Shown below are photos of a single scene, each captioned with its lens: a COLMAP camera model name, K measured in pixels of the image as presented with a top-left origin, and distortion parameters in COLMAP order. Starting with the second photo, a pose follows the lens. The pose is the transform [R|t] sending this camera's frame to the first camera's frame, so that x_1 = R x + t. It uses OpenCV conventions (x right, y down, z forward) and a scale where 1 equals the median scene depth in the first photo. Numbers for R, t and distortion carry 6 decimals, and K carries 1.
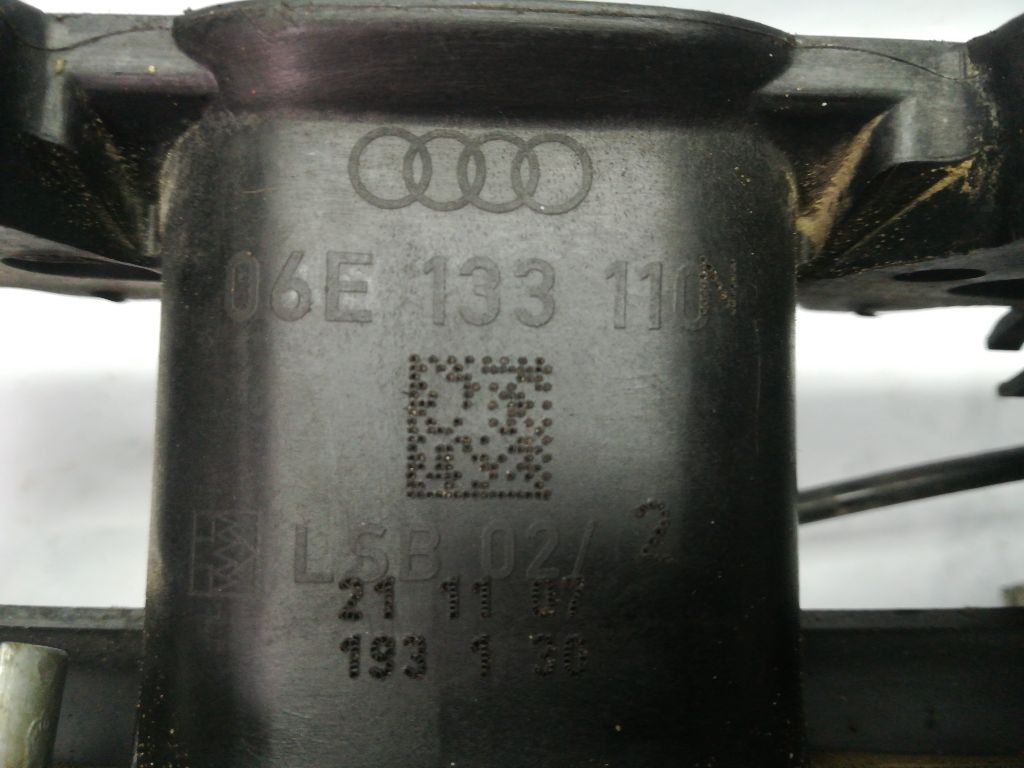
lens RADIAL K [[767.5, 0, 512.0], [0, 767.5, 384.0], [0, 0, 1]] dist [-0.036881, -0.002449]
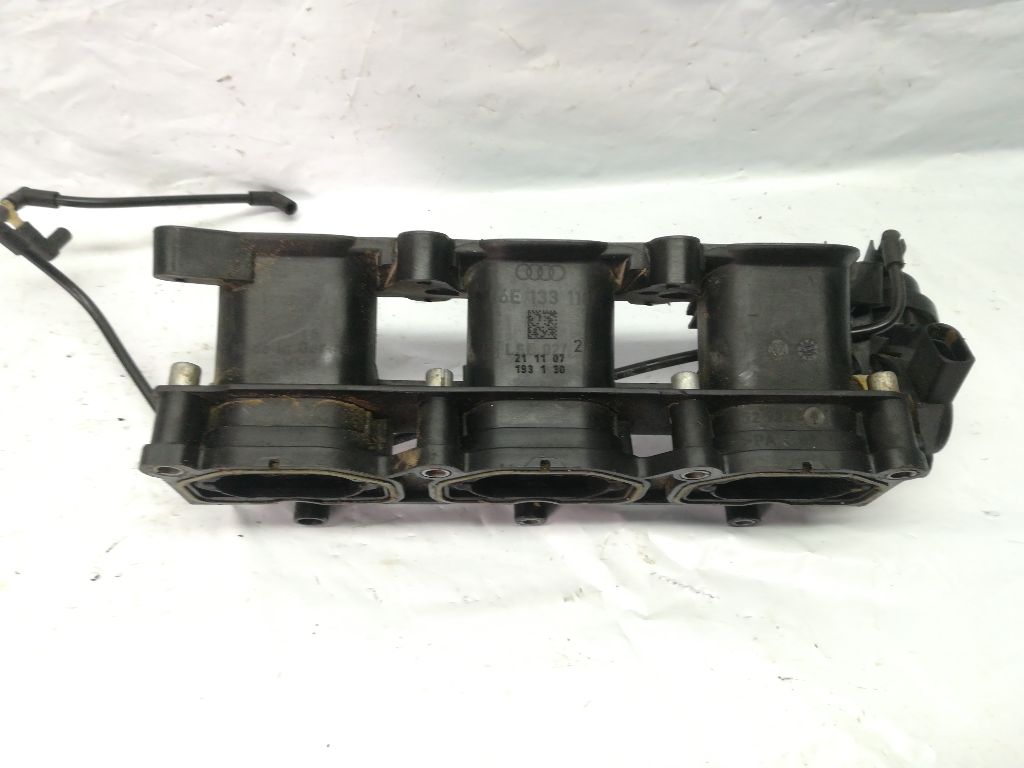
lens RADIAL K [[767.5, 0, 512.0], [0, 767.5, 384.0], [0, 0, 1]] dist [-0.036881, -0.002449]
pose [[0.999884, -0.005686, -0.014145, -0.166596], [0.005168, 0.999324, -0.036395, 0.606345], [0.014343, 0.036317, 0.999237, -3.840744]]
